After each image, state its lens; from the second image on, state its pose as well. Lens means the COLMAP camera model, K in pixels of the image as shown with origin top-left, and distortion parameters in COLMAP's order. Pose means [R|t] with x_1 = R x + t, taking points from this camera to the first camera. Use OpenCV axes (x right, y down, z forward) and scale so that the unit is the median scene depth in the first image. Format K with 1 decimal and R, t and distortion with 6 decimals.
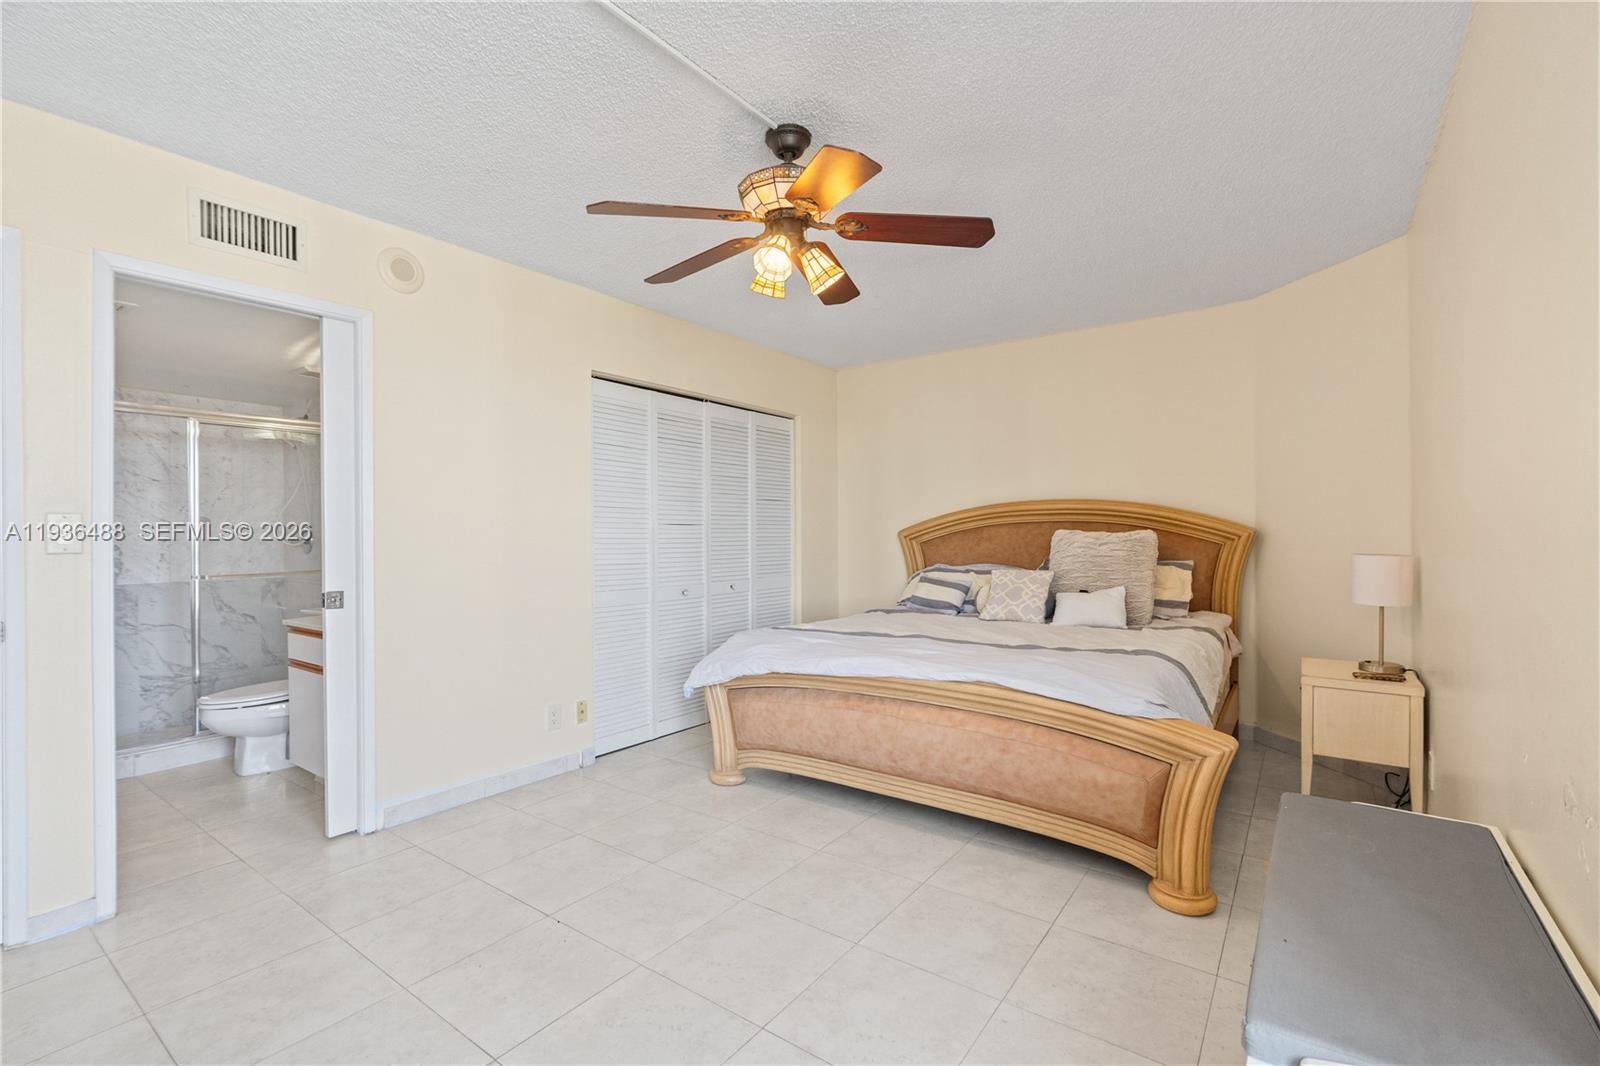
lens RADIAL K [[710.0, 0, 797.8], [0, 710.0, 537.4], [0, 0, 1]] dist [-0.001571, 0.000526]
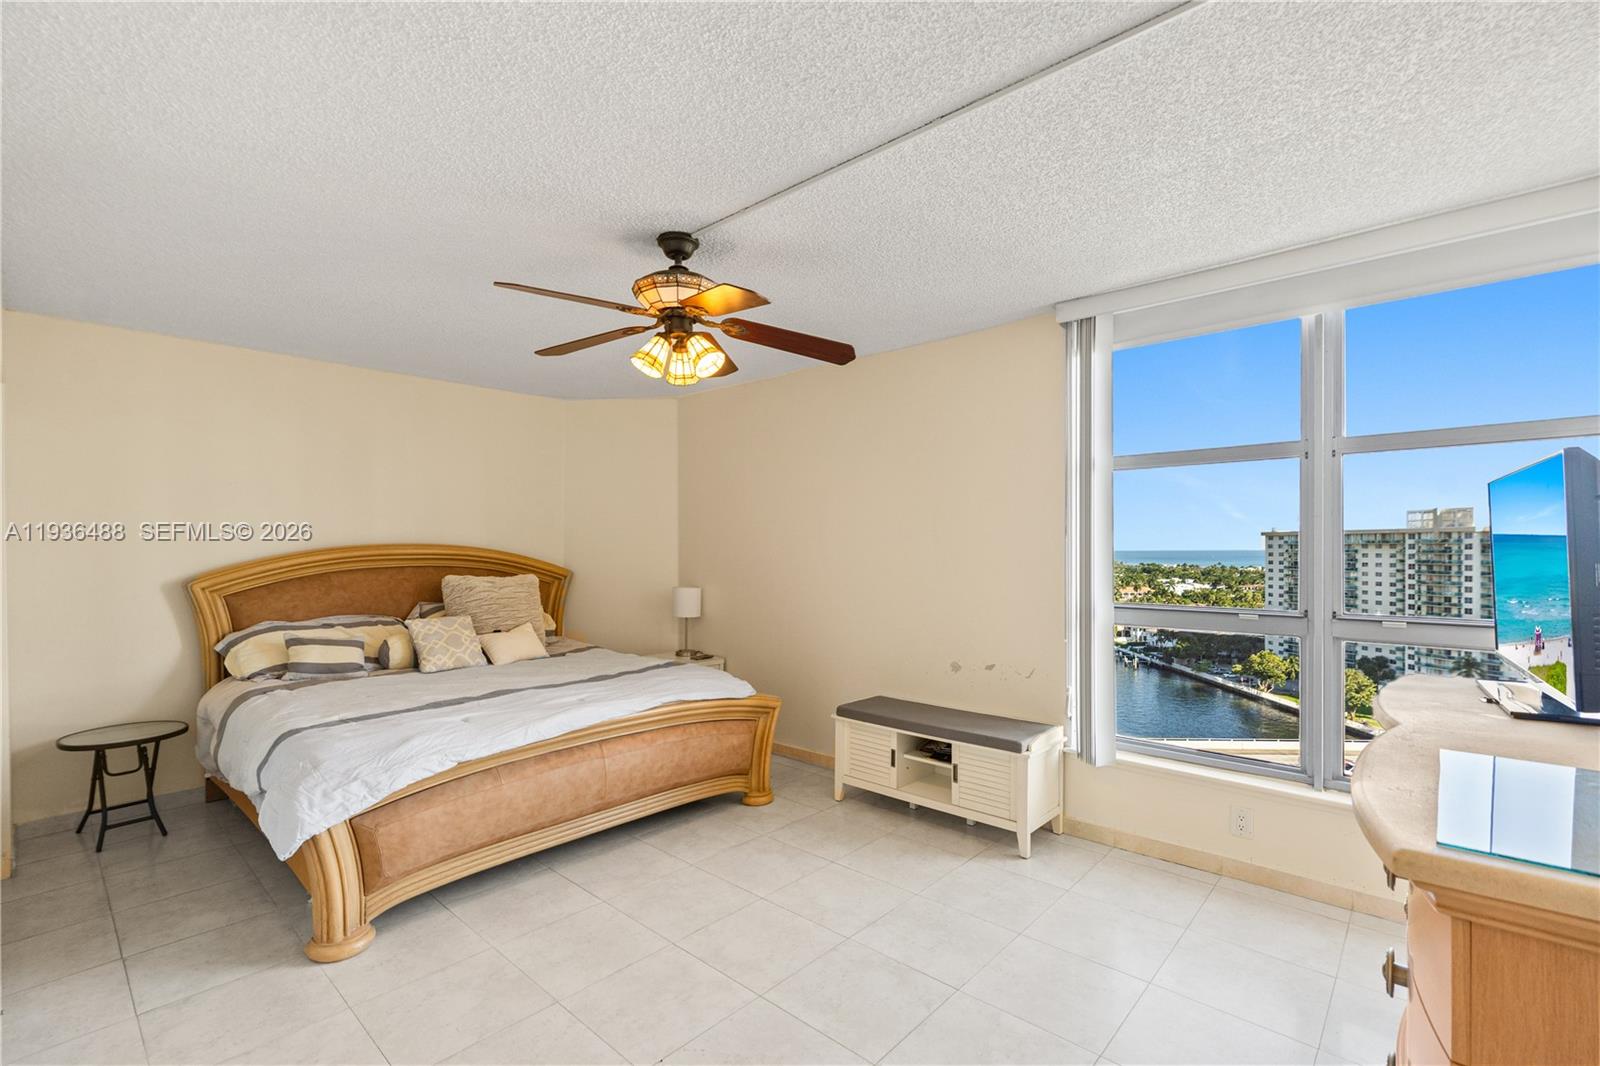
lens RADIAL K [[710.0, 0, 797.8], [0, 710.0, 537.4], [0, 0, 1]] dist [-0.001571, 0.000526]
pose [[0.111235, 0.022646, 0.993536, -0.886115], [0.004975, 0.999715, -0.023344, -0.058160], [-0.993782, 0.007539, 0.111090, 0.545028]]
